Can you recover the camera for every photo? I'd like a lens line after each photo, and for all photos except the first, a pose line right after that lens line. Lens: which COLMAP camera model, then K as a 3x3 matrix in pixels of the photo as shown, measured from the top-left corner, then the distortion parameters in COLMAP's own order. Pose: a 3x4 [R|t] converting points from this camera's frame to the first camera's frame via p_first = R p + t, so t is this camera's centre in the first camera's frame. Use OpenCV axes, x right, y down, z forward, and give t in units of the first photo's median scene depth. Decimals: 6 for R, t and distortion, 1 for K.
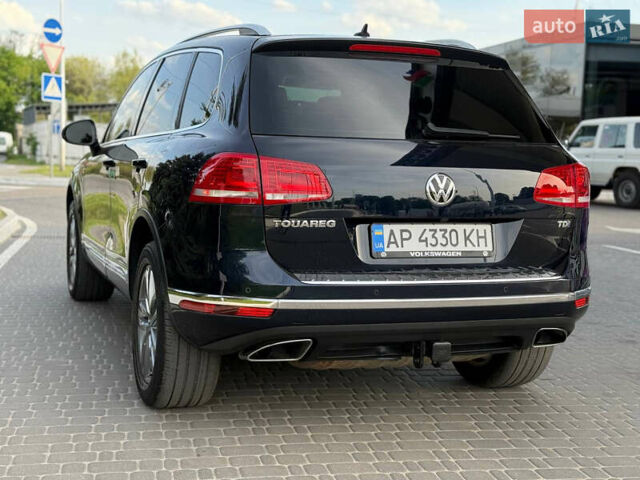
lens RADIAL K [[998.9, 0, 319.3], [0, 998.9, 237.6], [0, 0, 1]] dist [0.103850, 0.000000]
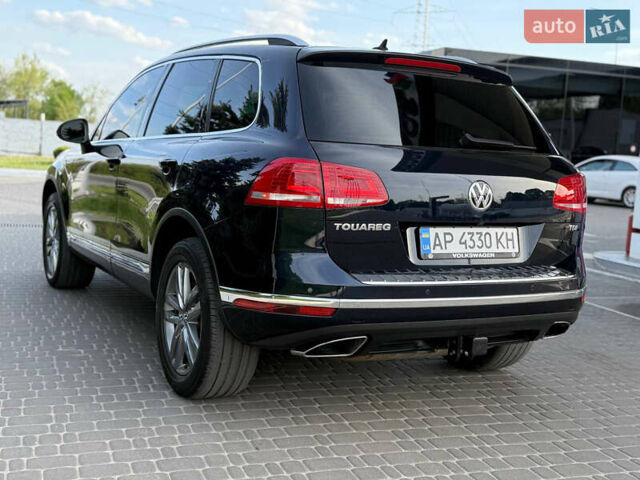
lens RADIAL K [[843.6, 0, 316.6], [0, 843.6, 238.1], [0, 0, 1]] dist [0.105588, 0.000000]
pose [[0.988923, 0.006638, 0.148281, -0.180732], [-0.009376, 0.999798, 0.017774, -0.016457], [-0.148133, -0.018967, 0.988786, 0.119162]]
